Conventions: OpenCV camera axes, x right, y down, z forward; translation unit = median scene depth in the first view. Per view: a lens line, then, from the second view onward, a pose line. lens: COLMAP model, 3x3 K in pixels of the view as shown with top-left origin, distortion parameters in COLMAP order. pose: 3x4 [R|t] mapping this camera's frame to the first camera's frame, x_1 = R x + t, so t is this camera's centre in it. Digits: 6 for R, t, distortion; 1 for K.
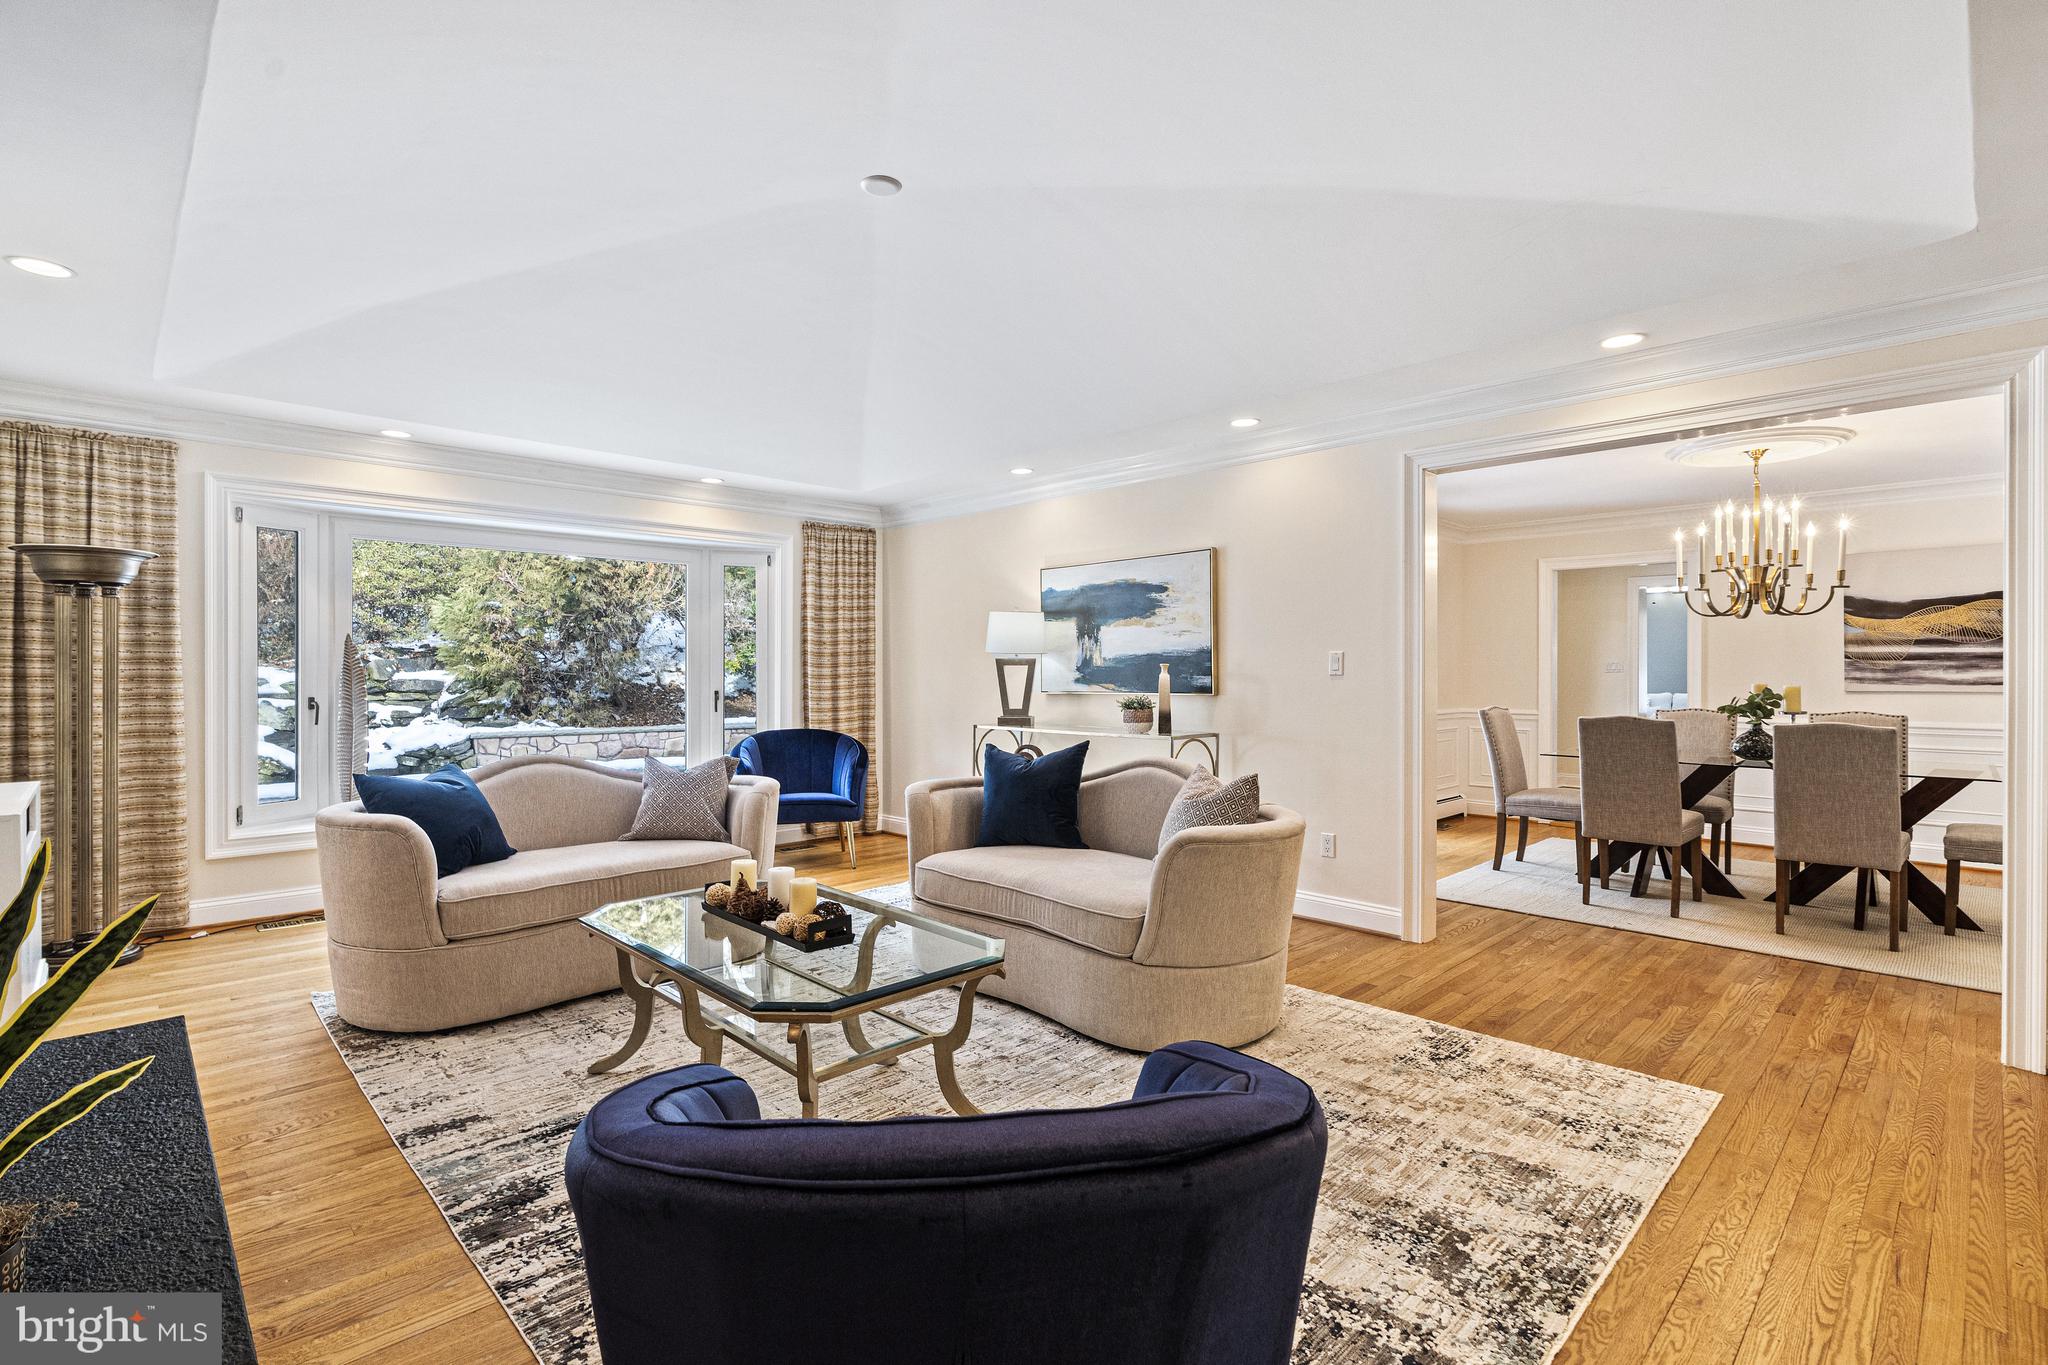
lens RADIAL K [[954.9, 0, 1020.5], [0, 954.9, 673.4], [0, 0, 1]] dist [-0.008875, 0.000715]
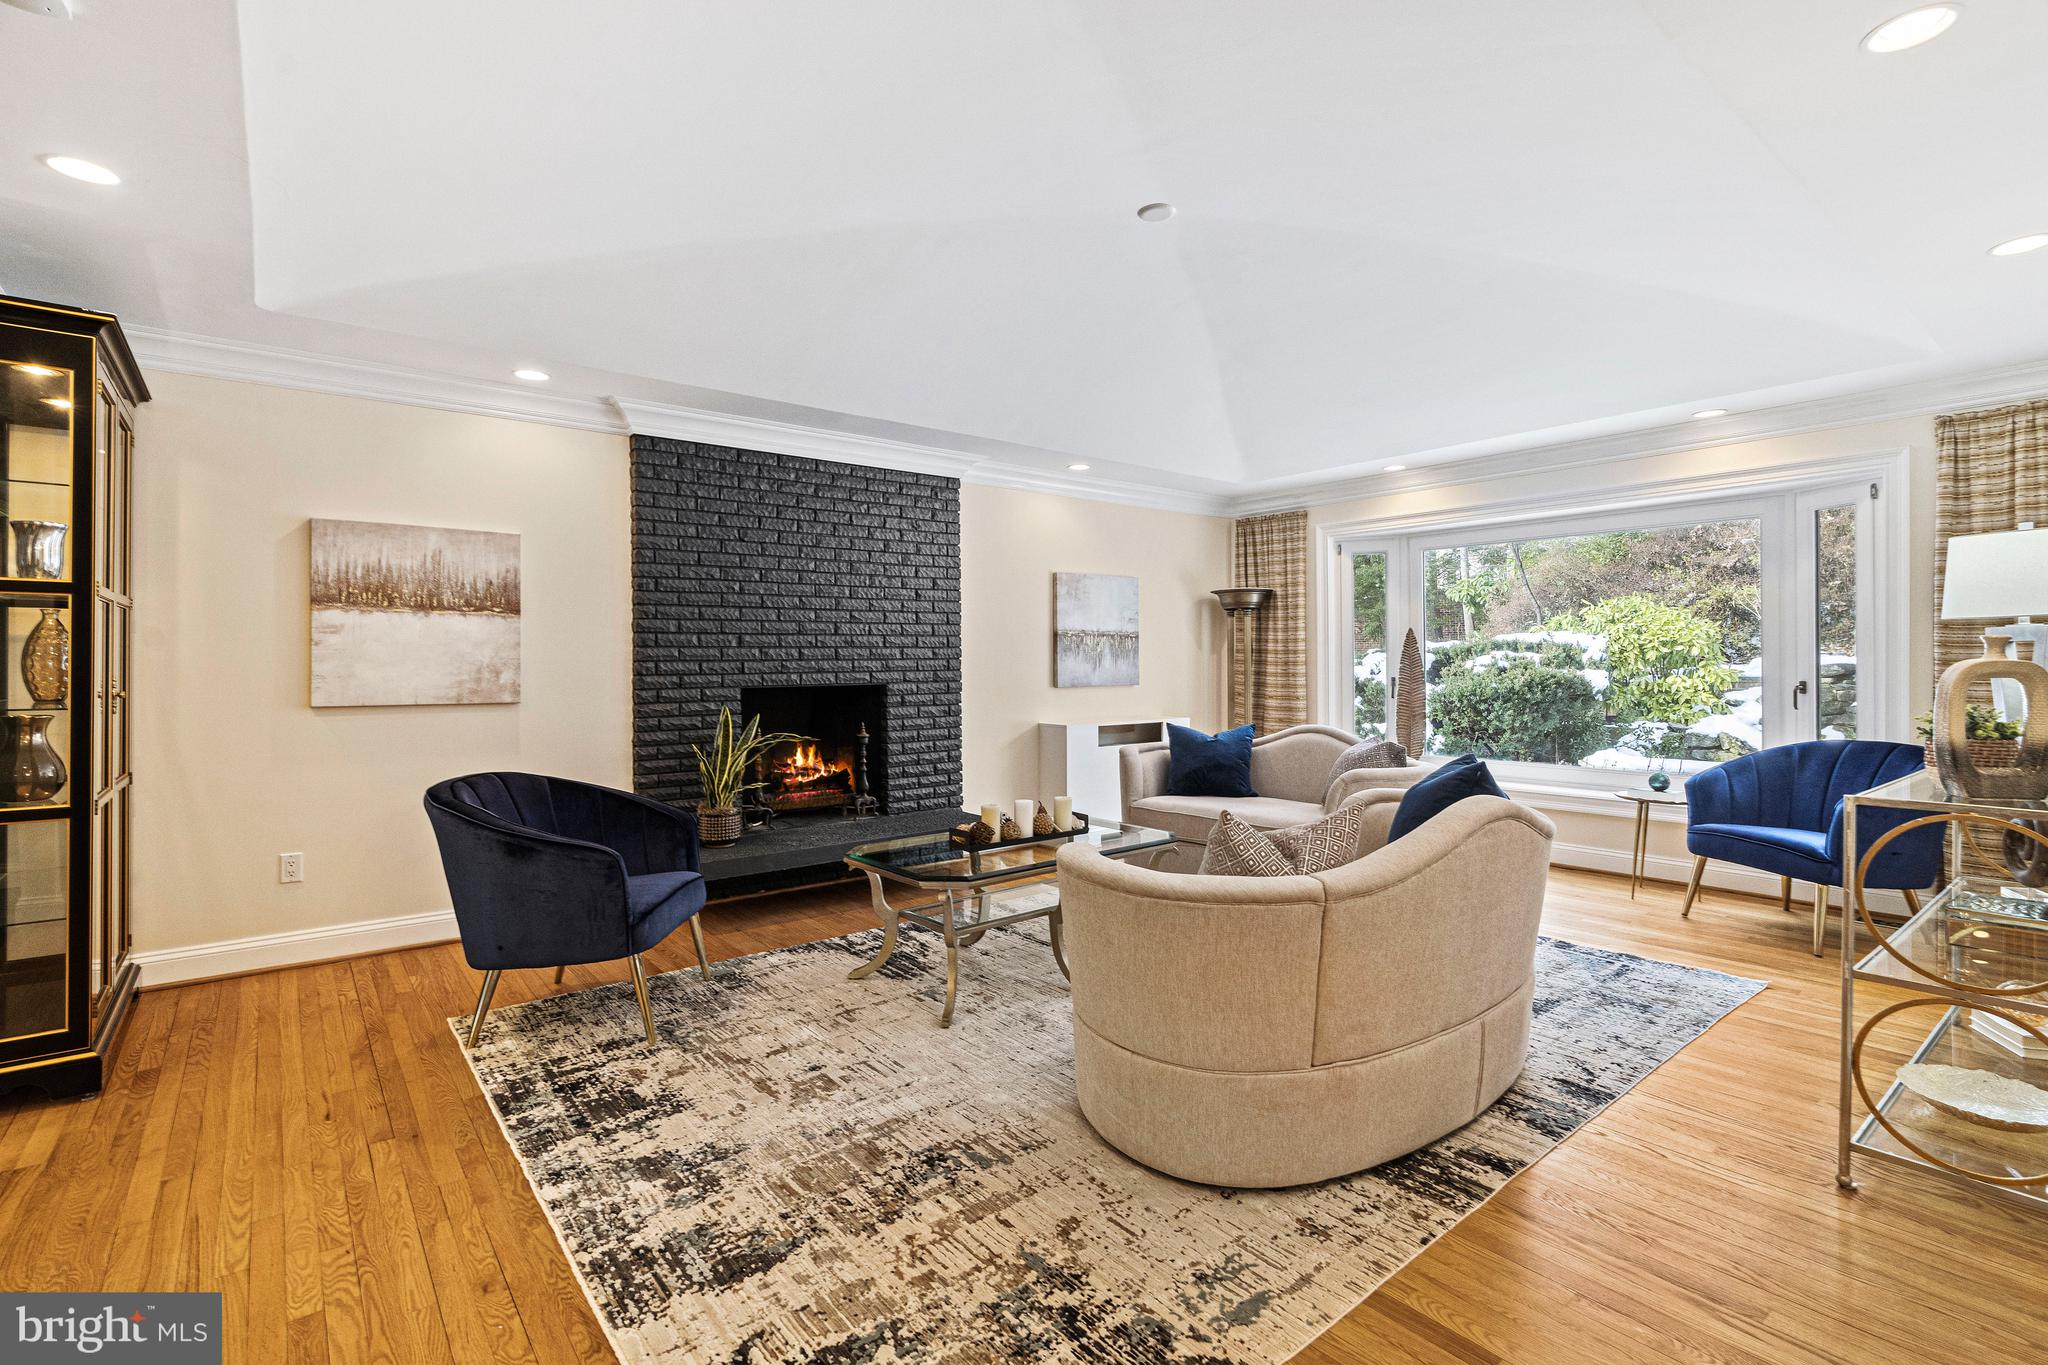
lens RADIAL K [[954.9, 0, 1027.2], [0, 954.9, 666.9], [0, 0, 1]] dist [-0.008875, 0.000715]
pose [[-0.100282, 0.005135, -0.994946, 1.290770], [0.003491, 0.999982, 0.004809, 0.003405], [0.994953, -0.002991, -0.100298, 1.306246]]
